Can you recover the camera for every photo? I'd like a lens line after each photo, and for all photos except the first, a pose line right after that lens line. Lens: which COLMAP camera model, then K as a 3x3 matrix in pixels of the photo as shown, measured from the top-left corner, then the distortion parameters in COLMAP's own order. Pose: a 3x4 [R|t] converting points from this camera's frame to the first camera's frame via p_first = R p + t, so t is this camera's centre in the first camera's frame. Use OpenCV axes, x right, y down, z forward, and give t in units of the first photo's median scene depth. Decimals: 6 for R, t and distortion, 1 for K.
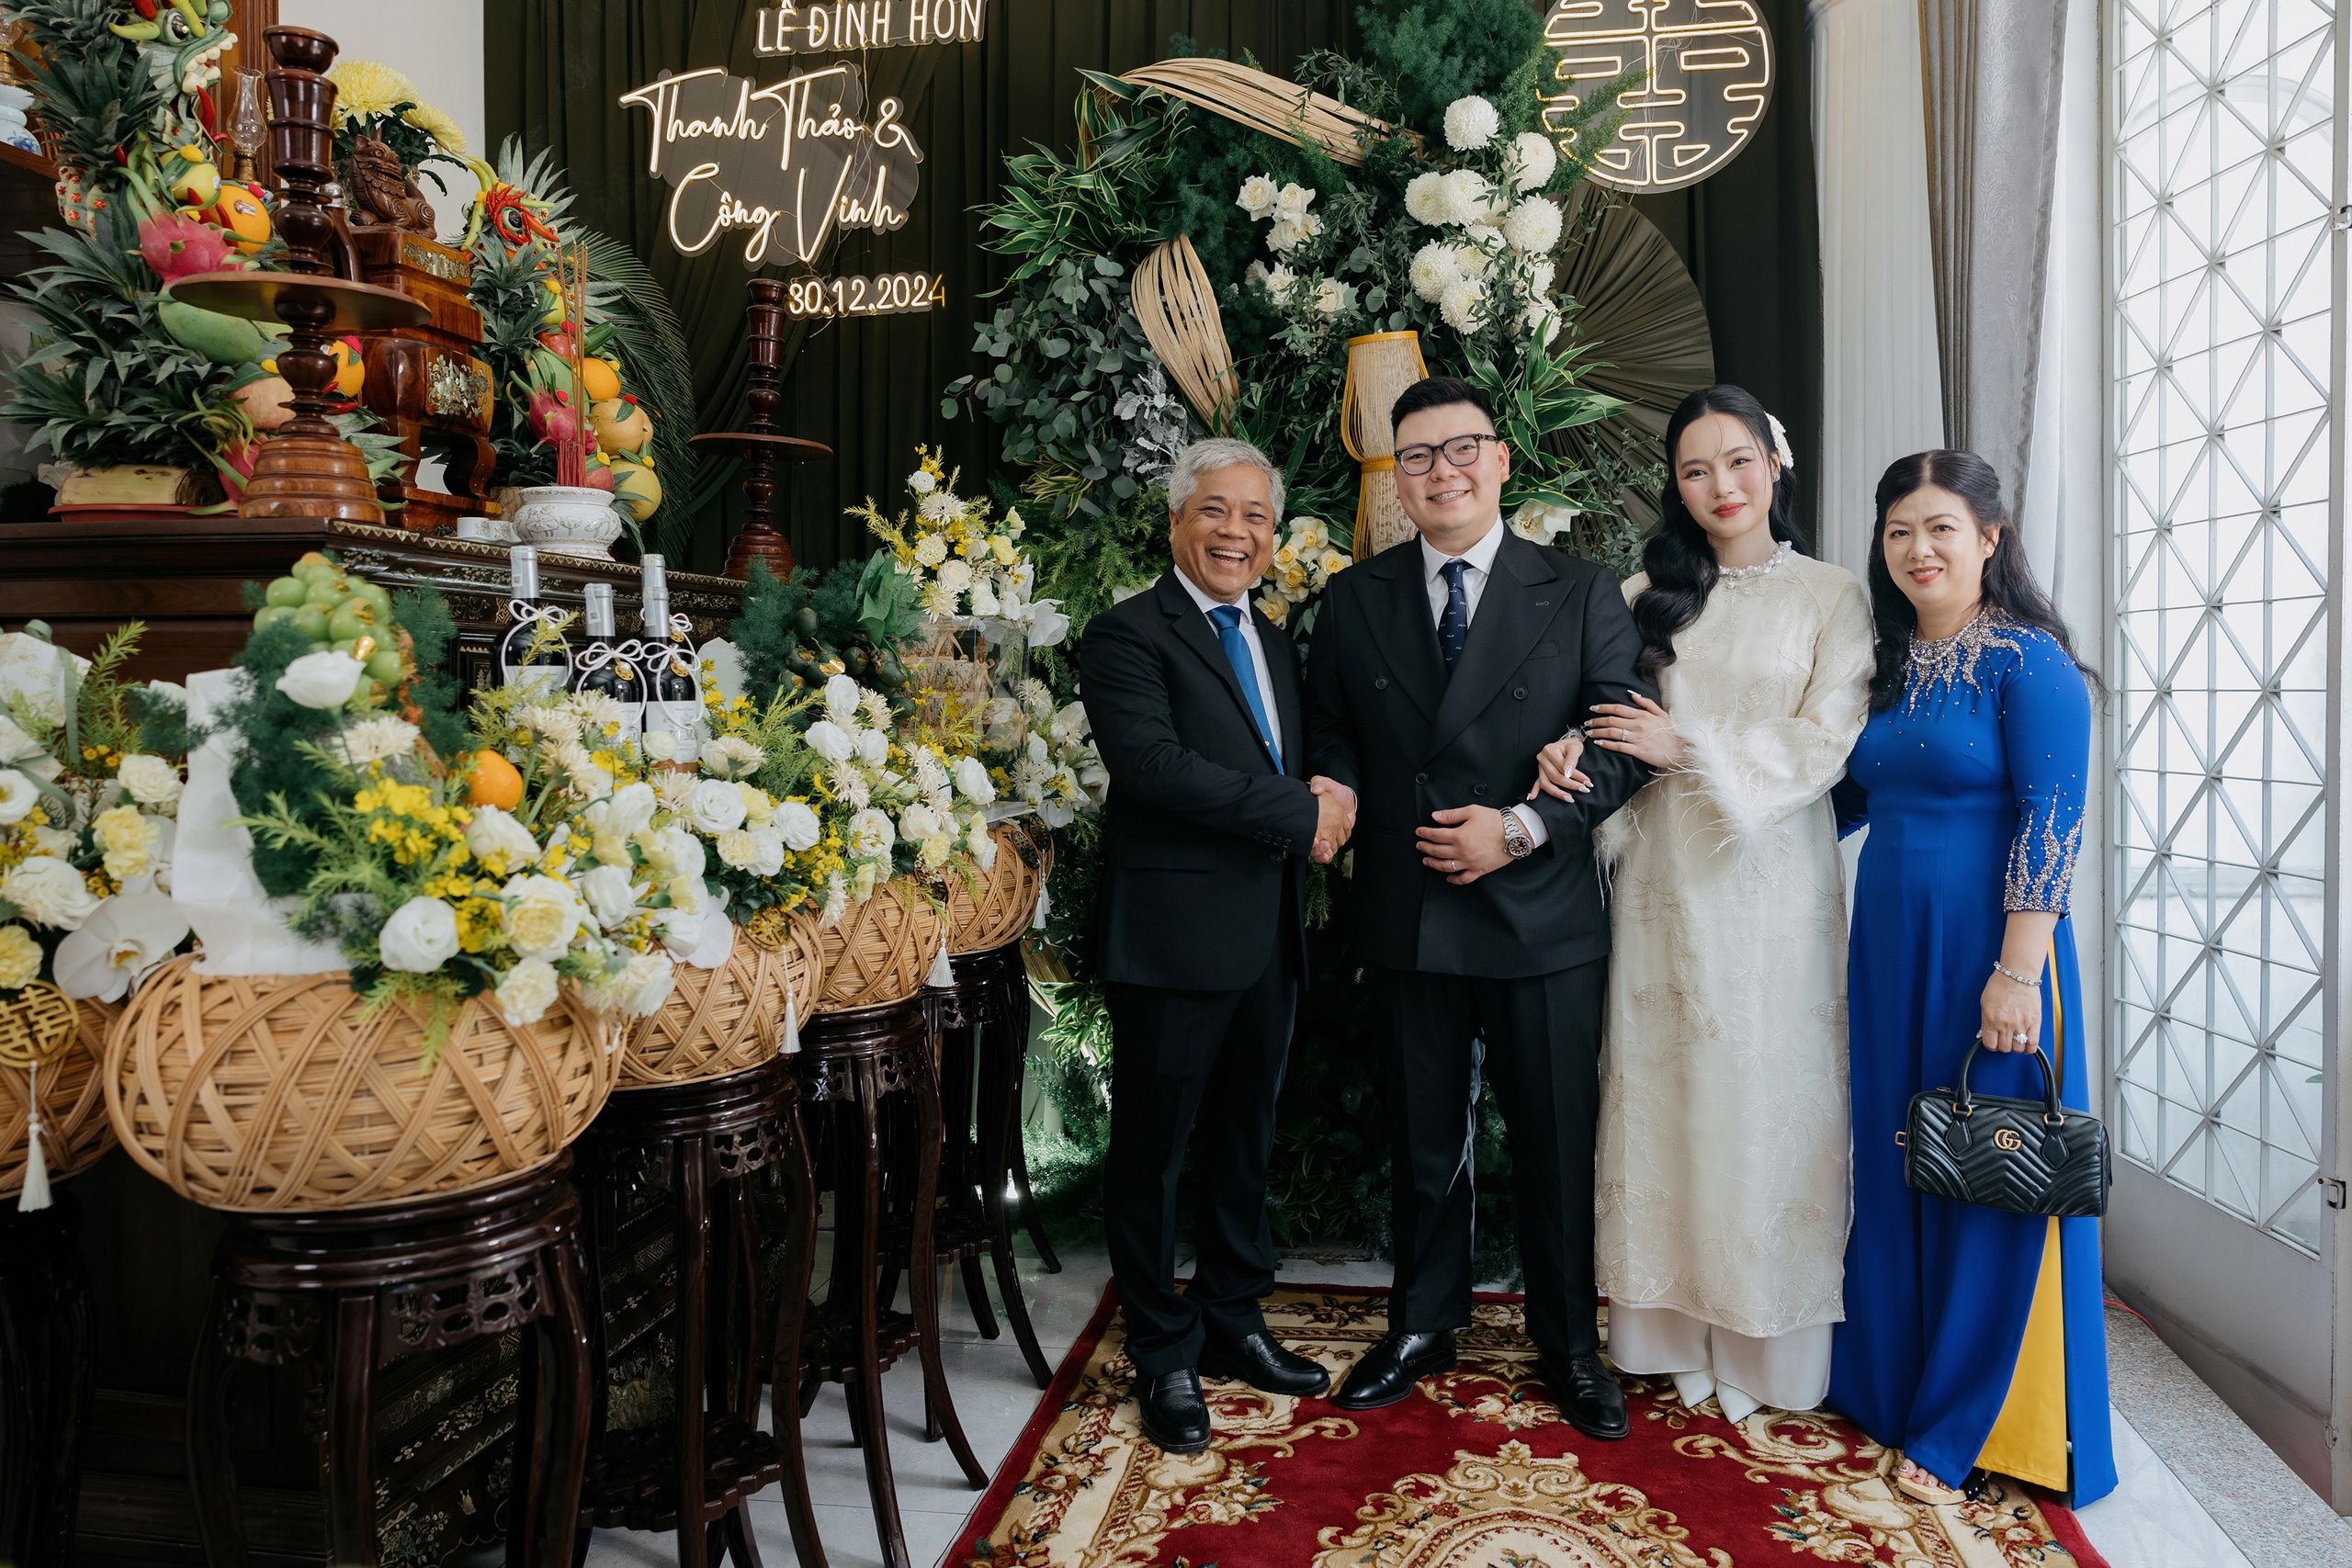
lens RADIAL K [[1607.2, 0, 1259.0], [0, 1607.2, 713.6], [0, 0, 1]] dist [0.002355, -0.001955]
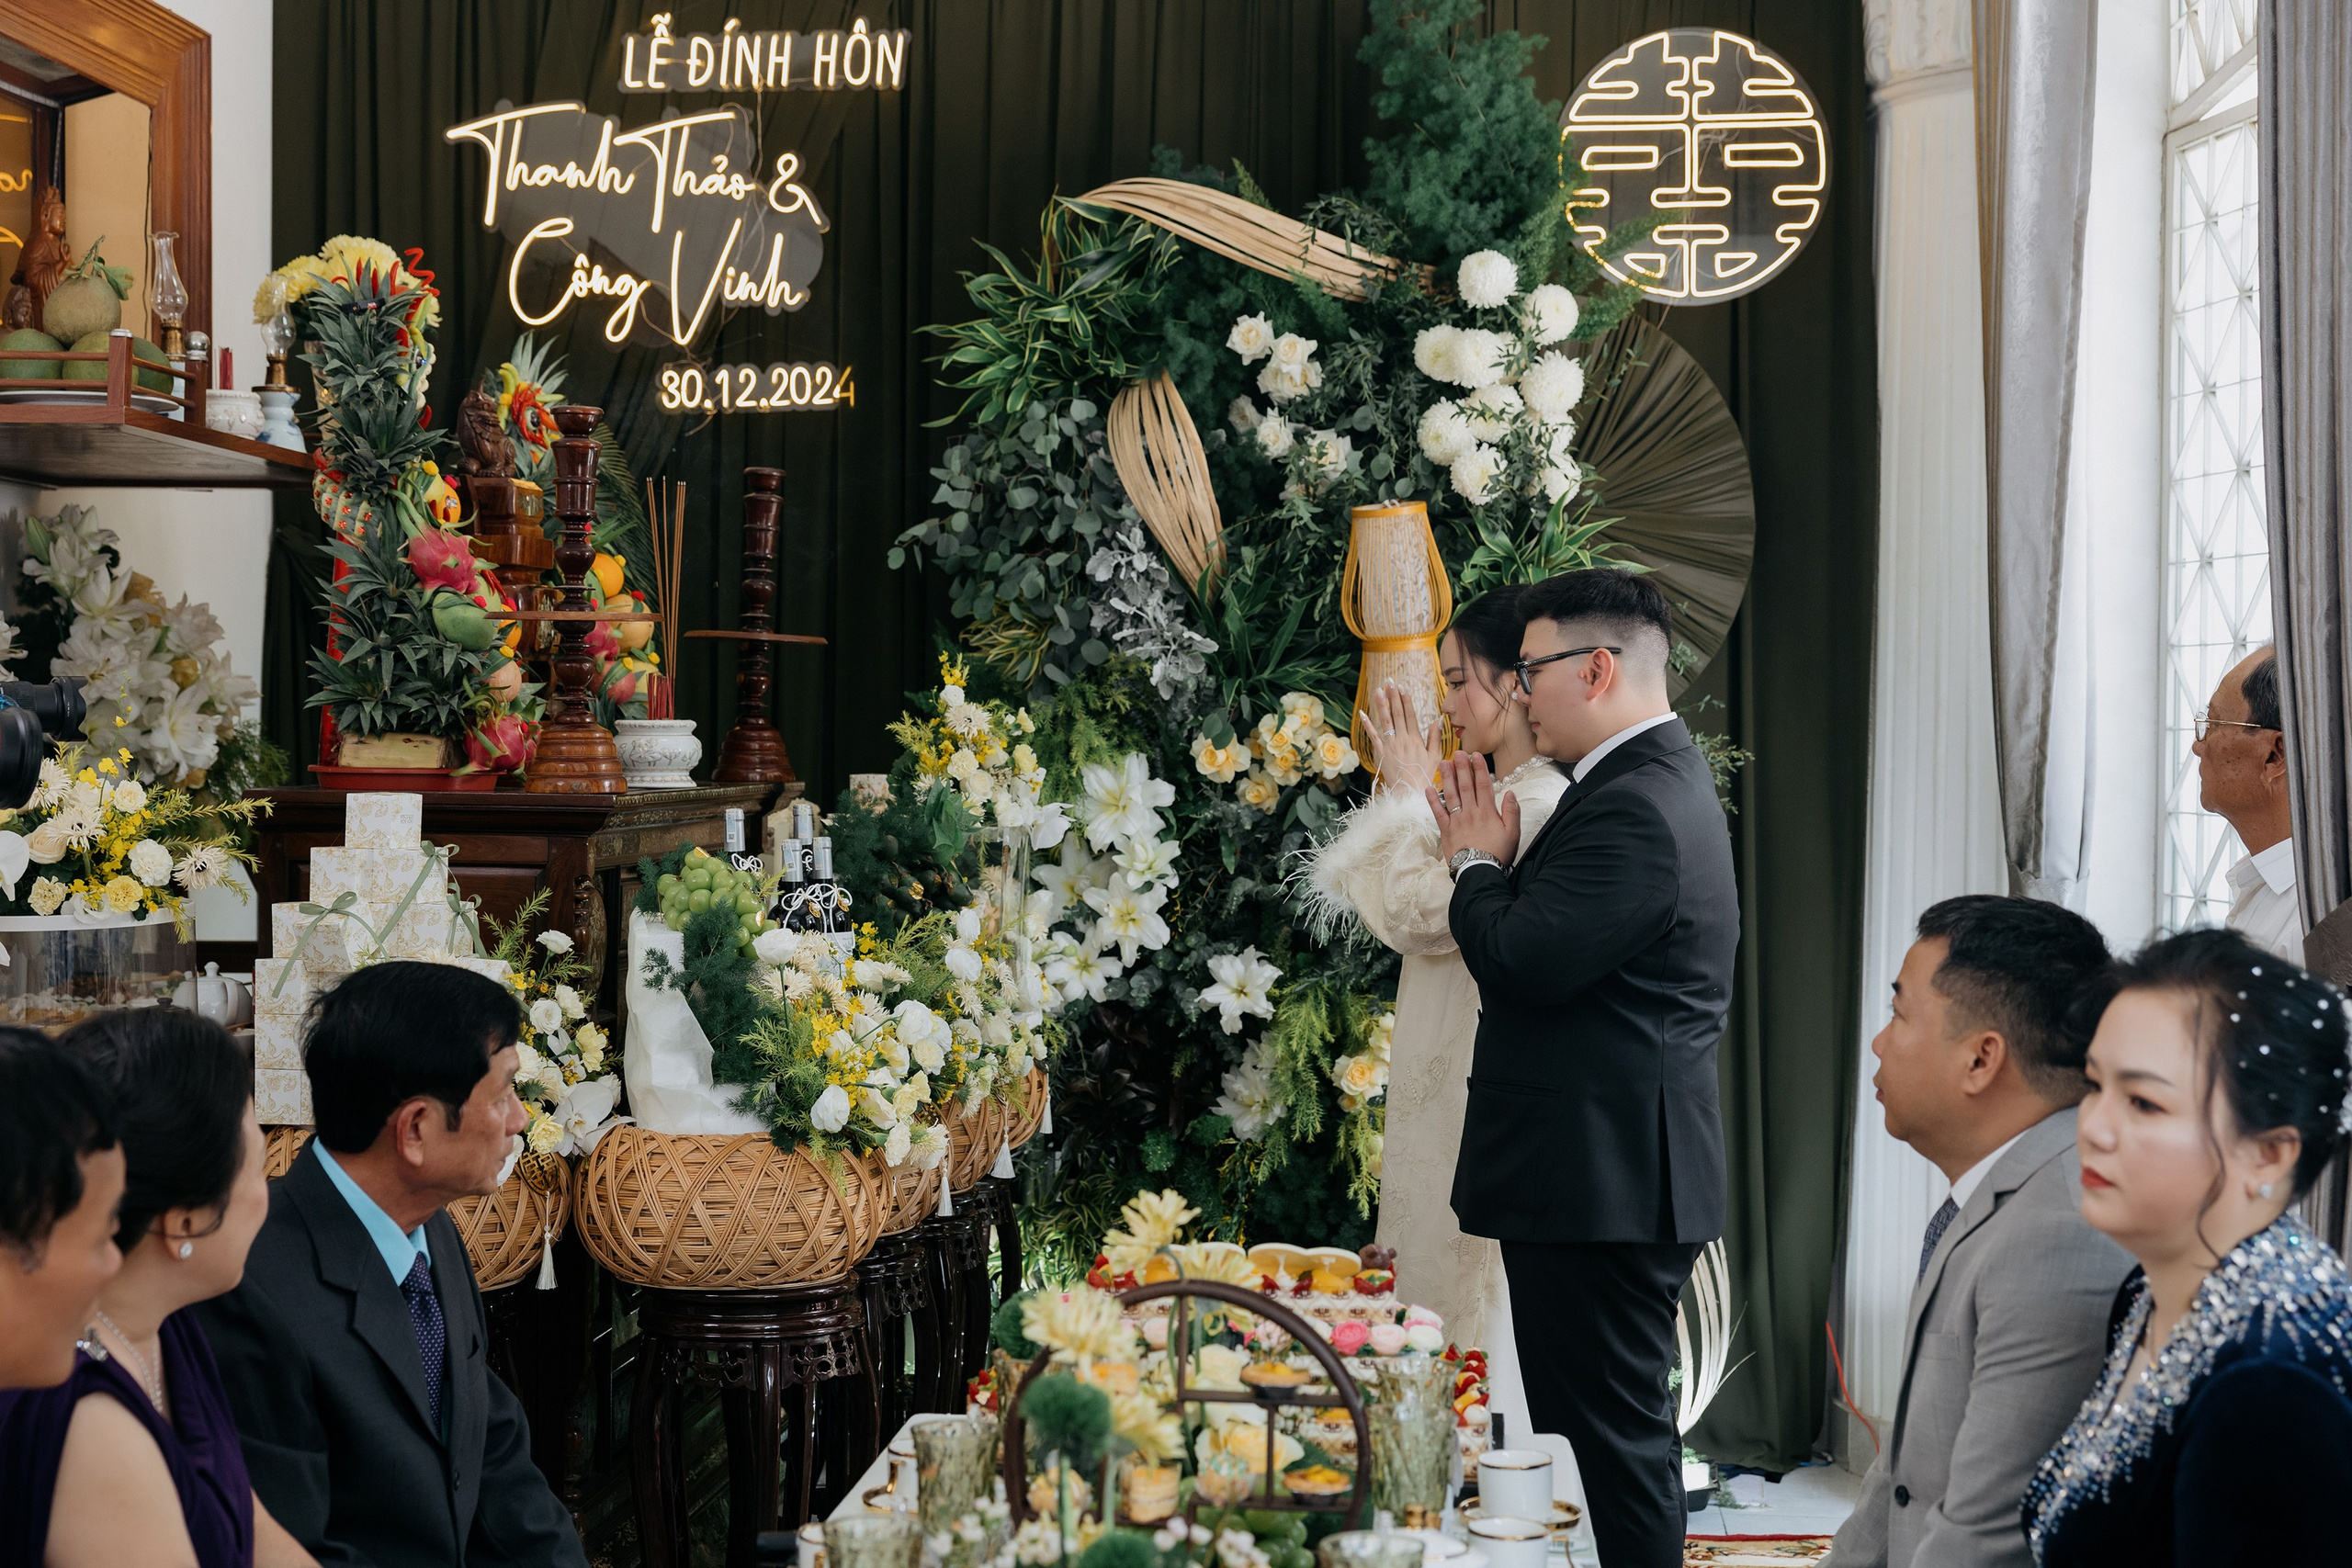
lens RADIAL K [[3465.5, 0, 1149.6], [0, 3465.5, 810.2], [0, 0, 1]] dist [0.042544, 0.000000]
pose [[0.998411, 0.012675, 0.054914, -0.164489], [-0.013453, 0.999814, 0.013826, -0.083189], [-0.054728, -0.014543, 0.998395, -0.969635]]
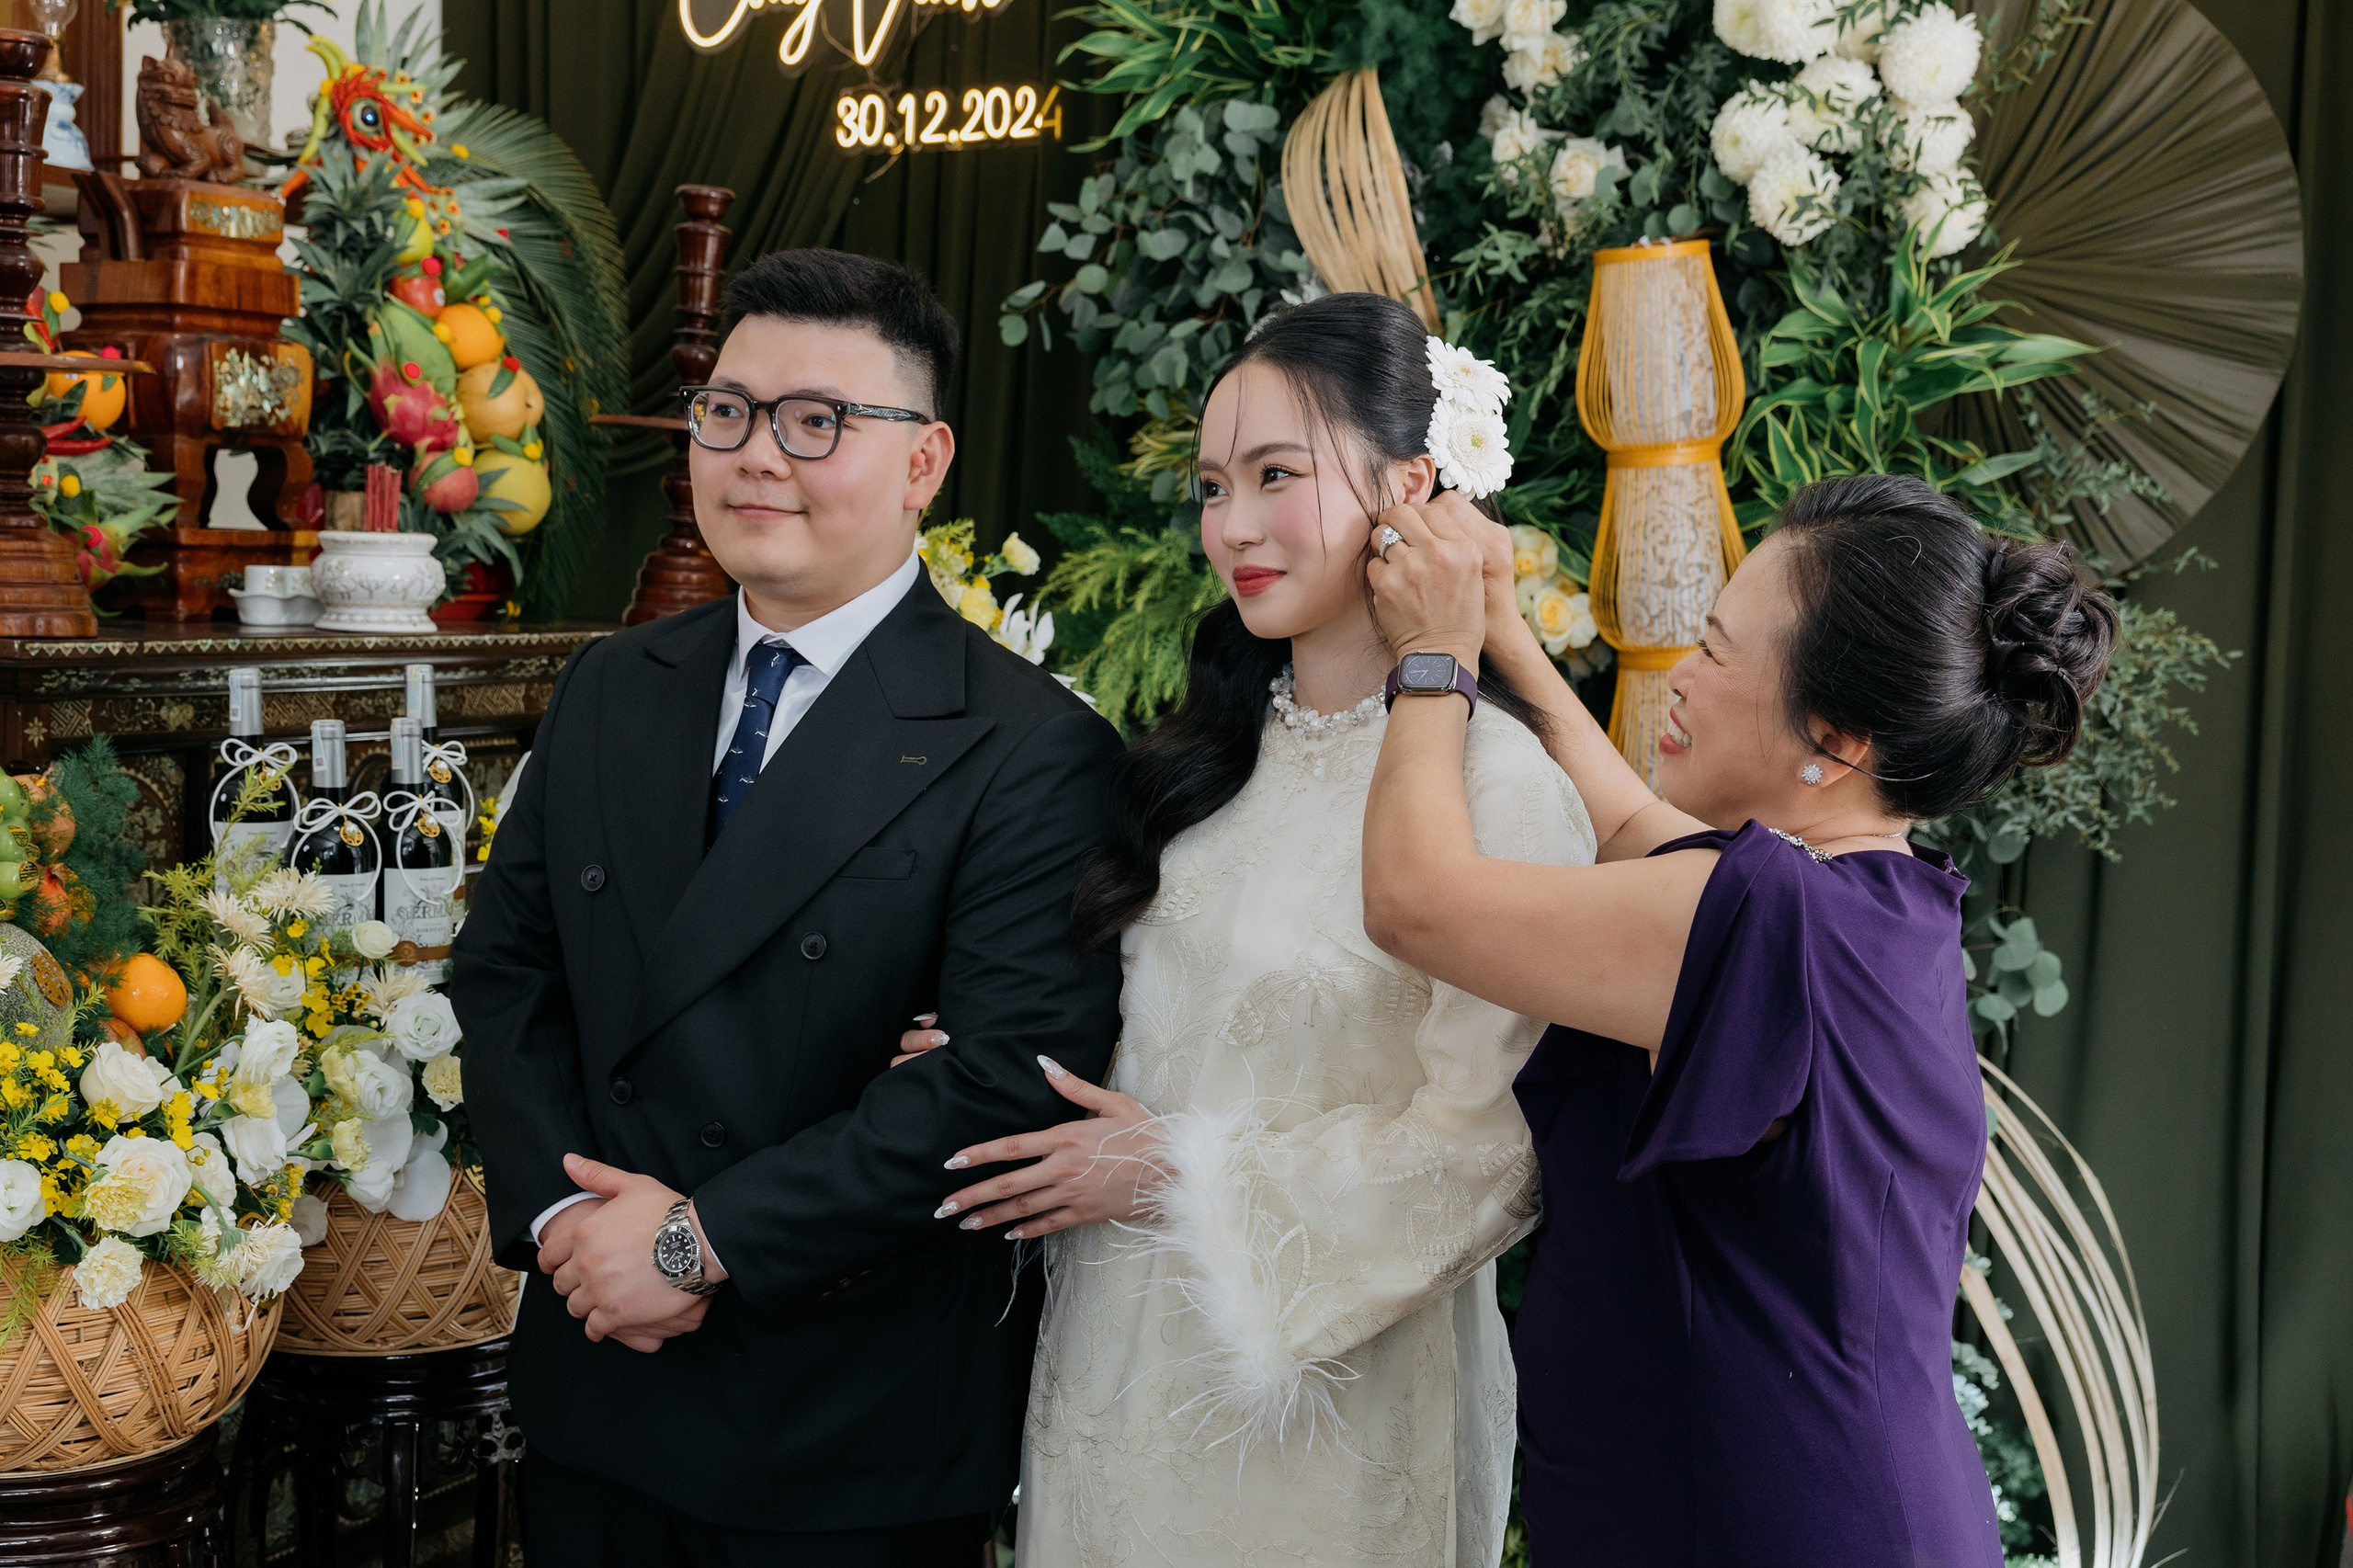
lens RADIAL K [[2933.7, 0, 1066.8], [0, 2933.7, 844.2], [0, 0, 1]] dist [0.010163, 0.000000]
pose [[0.949220, 0.074494, -0.305668, 0.220424], [-0.047351, 0.994323, 0.095282, -0.101385], [0.311031, -0.075970, 0.947359, -0.150735]]
